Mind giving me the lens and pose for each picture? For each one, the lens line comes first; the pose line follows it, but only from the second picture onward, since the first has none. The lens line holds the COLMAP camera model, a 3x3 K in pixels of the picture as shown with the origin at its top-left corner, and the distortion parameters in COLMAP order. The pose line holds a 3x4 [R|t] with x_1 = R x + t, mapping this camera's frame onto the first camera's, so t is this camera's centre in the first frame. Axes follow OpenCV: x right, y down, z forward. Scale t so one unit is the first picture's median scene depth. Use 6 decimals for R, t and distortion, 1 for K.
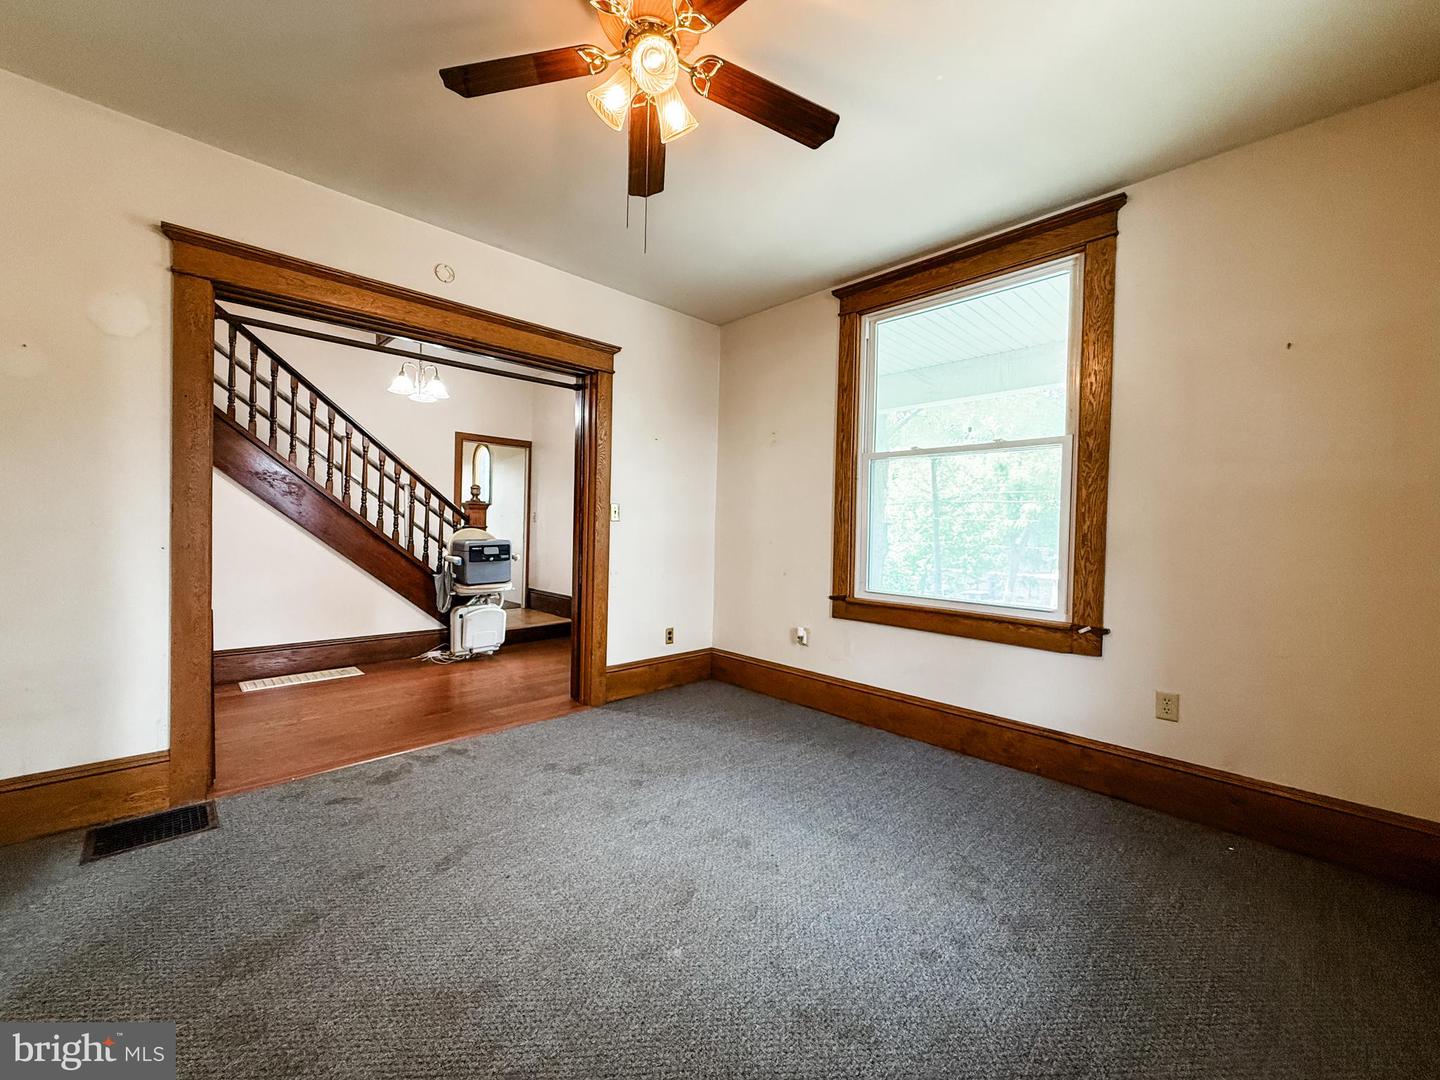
lens RADIAL K [[575.9, 0, 715.8], [0, 575.9, 538.7], [0, 0, 1]] dist [0.001445, 0.000183]
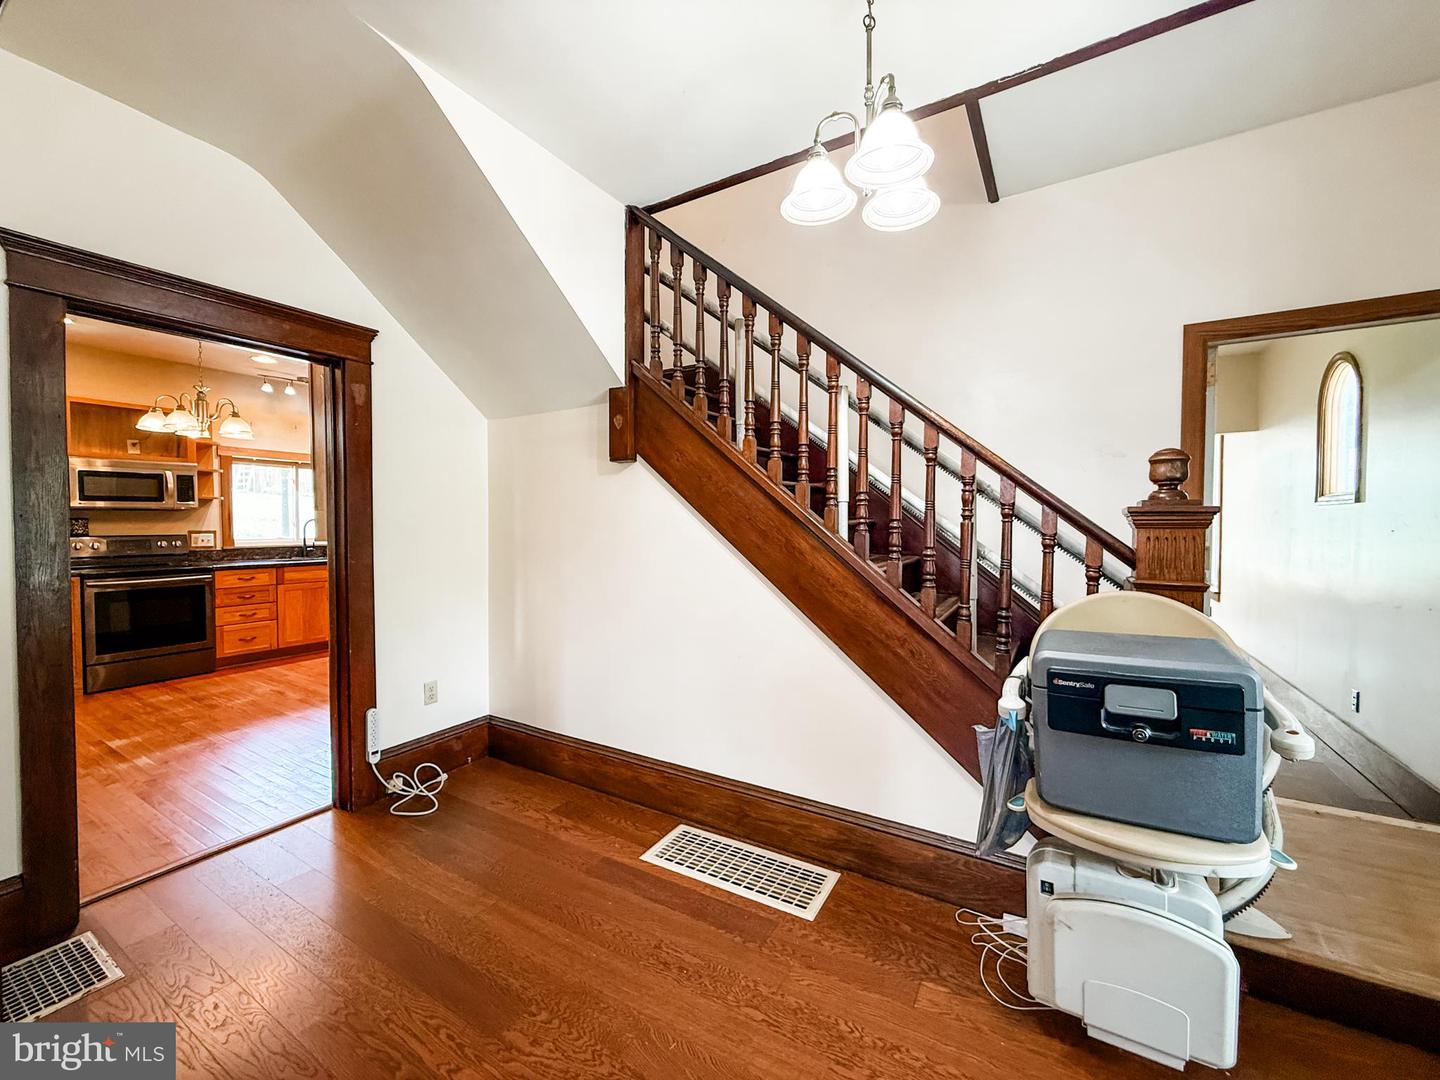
lens RADIAL K [[575.9, 0, 715.8], [0, 575.9, 538.7], [0, 0, 1]] dist [0.001445, 0.000183]
pose [[0.254075, 0.002834, -0.967180, -0.197589], [-0.010253, 0.999947, 0.000236, -0.048208], [0.967130, 0.009856, 0.254090, 0.766448]]
